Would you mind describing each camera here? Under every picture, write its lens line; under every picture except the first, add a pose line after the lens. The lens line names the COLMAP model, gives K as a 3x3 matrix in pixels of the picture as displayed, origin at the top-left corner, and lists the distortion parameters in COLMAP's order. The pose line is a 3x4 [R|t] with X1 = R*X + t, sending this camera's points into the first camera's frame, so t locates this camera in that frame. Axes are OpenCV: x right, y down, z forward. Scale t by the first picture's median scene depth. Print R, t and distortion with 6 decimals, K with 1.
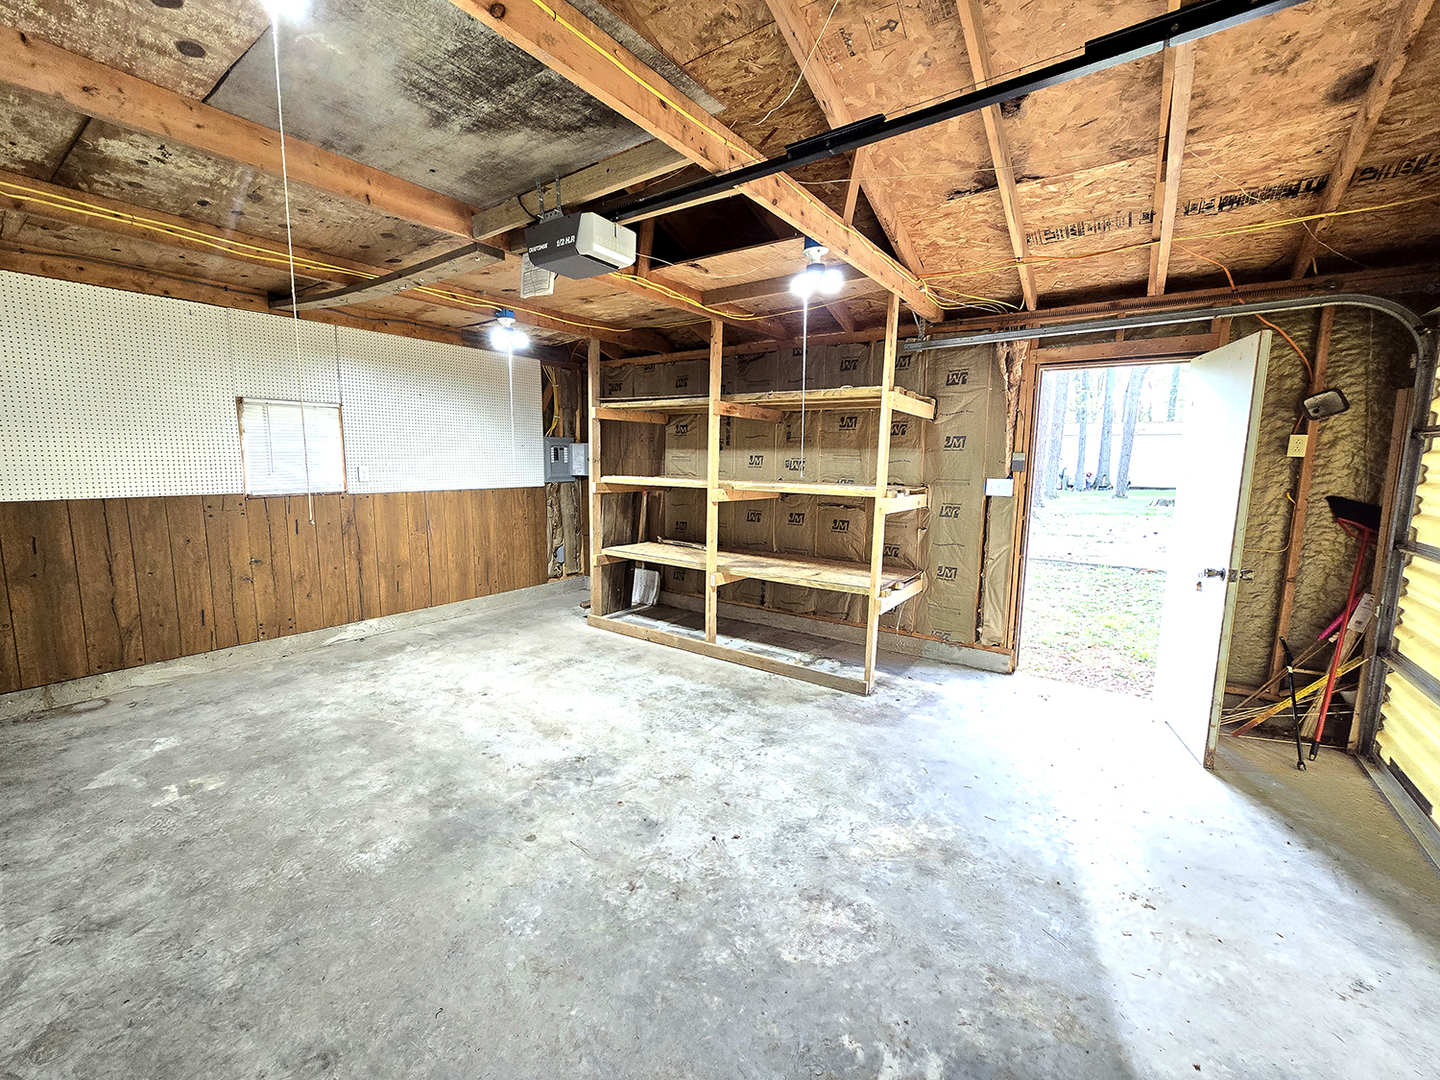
lens RADIAL K [[592.9, 0, 717.9], [0, 592.9, 538.5], [0, 0, 1]] dist [-0.004583, -0.000766]
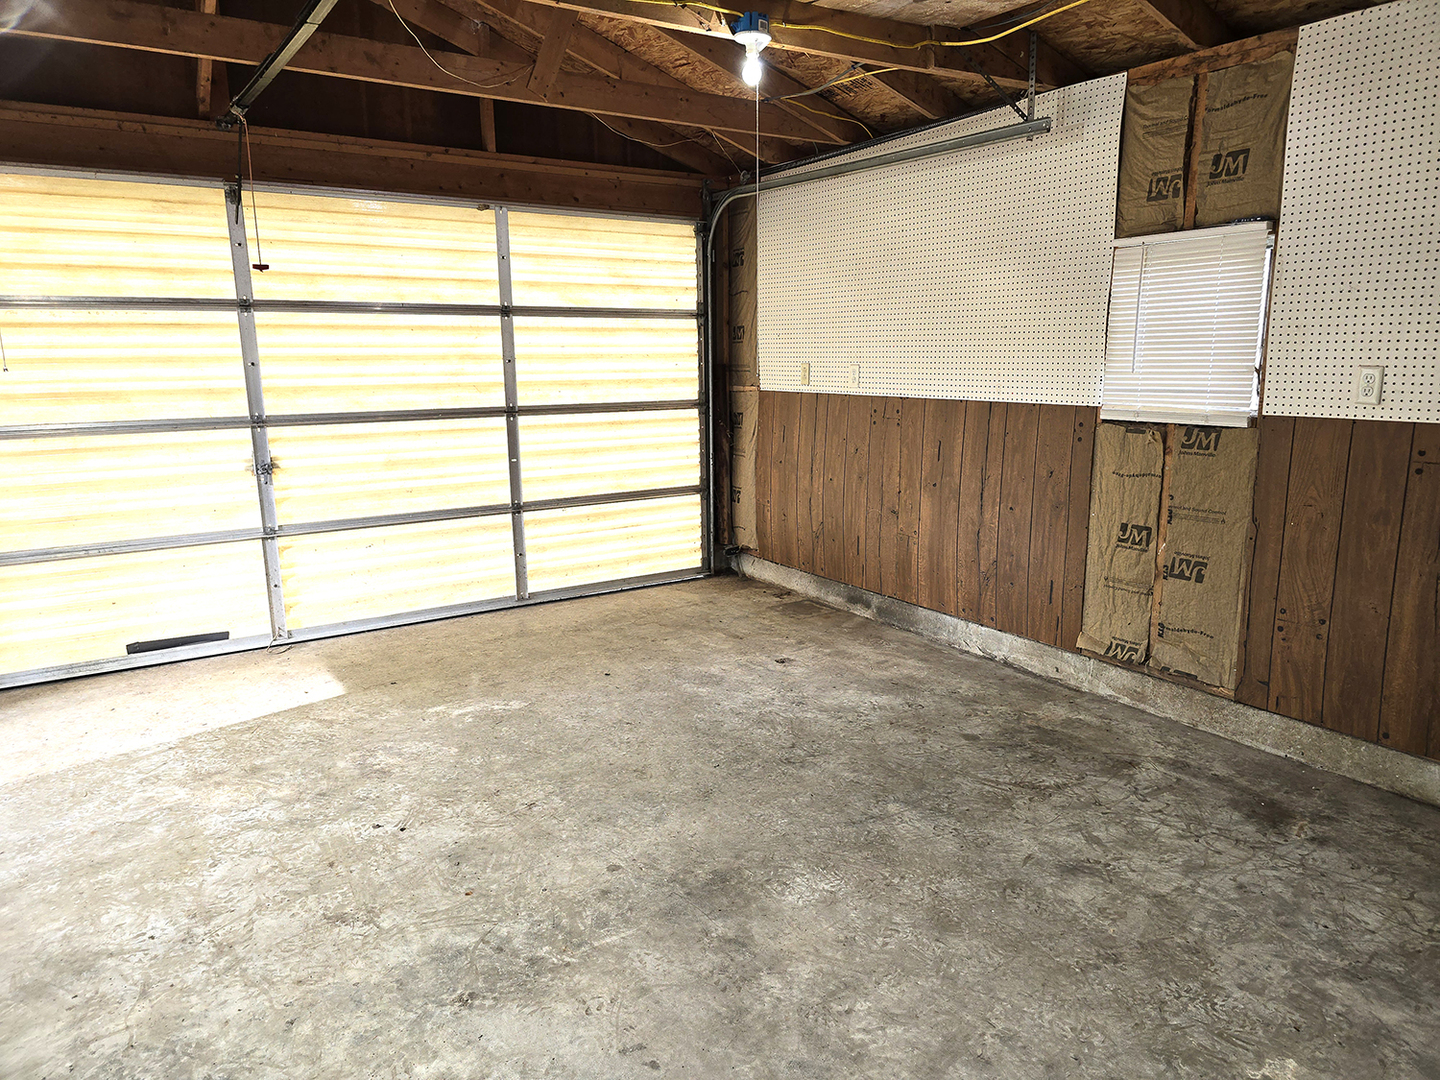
lens RADIAL K [[961.4, 0, 727.8], [0, 961.4, 538.2], [0, 0, 1]] dist [0.068867, -0.066692]
pose [[-0.932815, -0.075818, 0.352291, -0.590681], [0.045682, 0.944849, 0.324303, -0.178517], [-0.357450, 0.318608, -0.877906, 1.320565]]
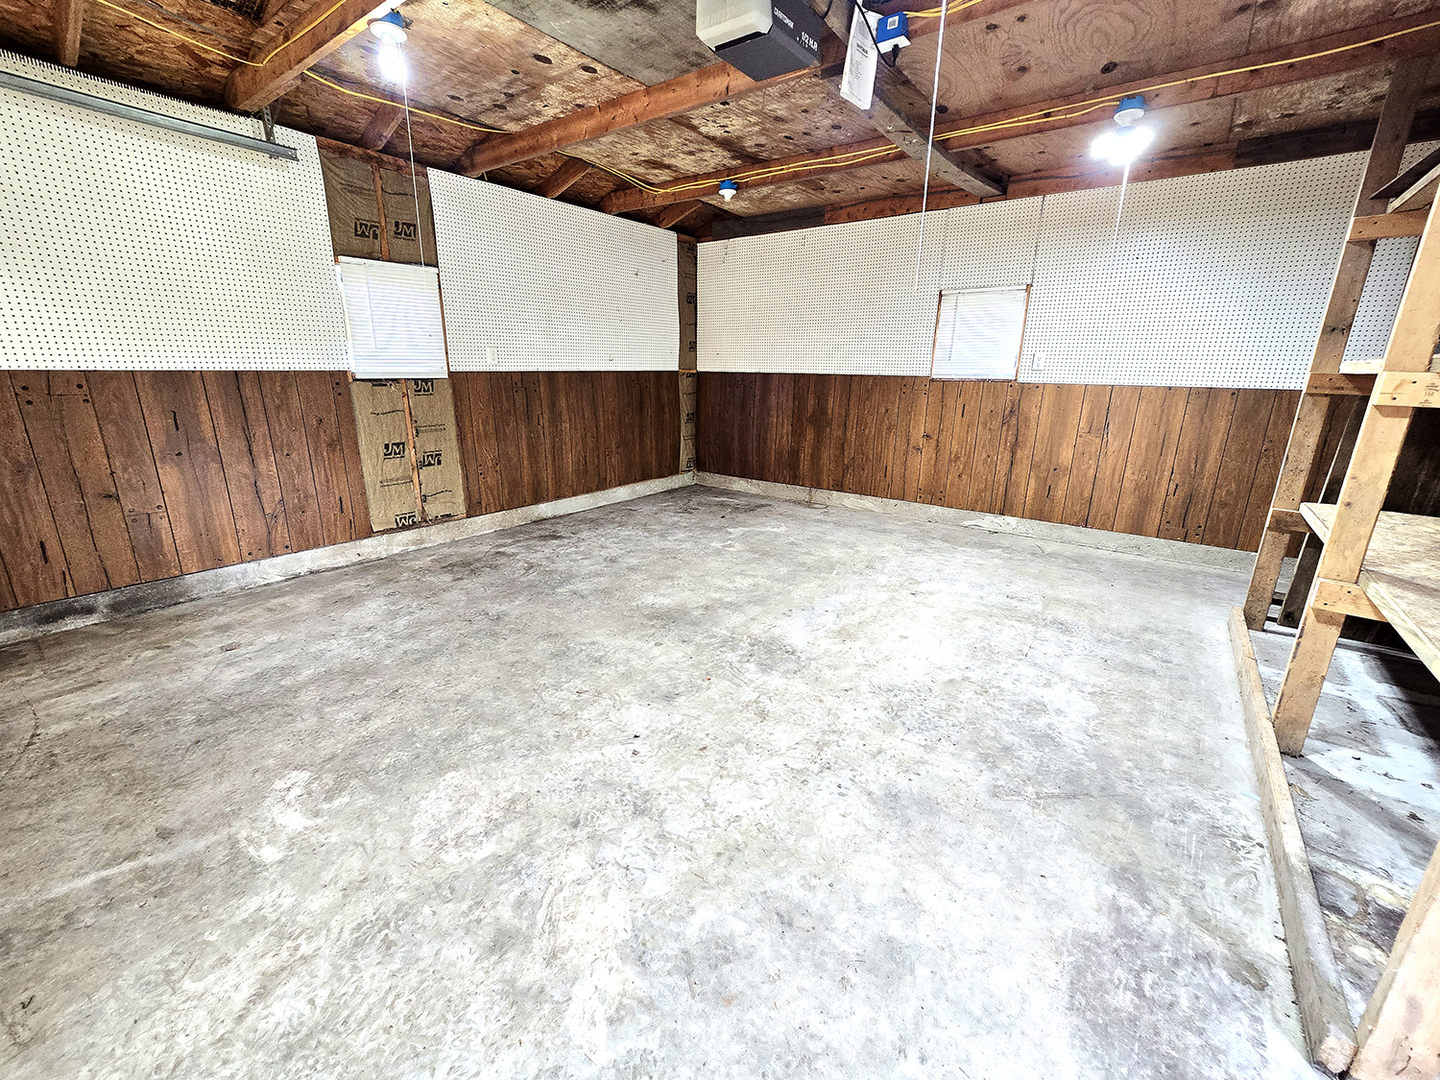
lens RADIAL K [[592.9, 0, 717.9], [0, 592.9, 538.5], [0, 0, 1]] dist [-0.004583, -0.000766]
pose [[-0.031493, 0.262922, -0.964303, 0.545126], [-0.152470, 0.952226, 0.264609, -0.019126], [0.987806, 0.155361, 0.010099, 0.761298]]
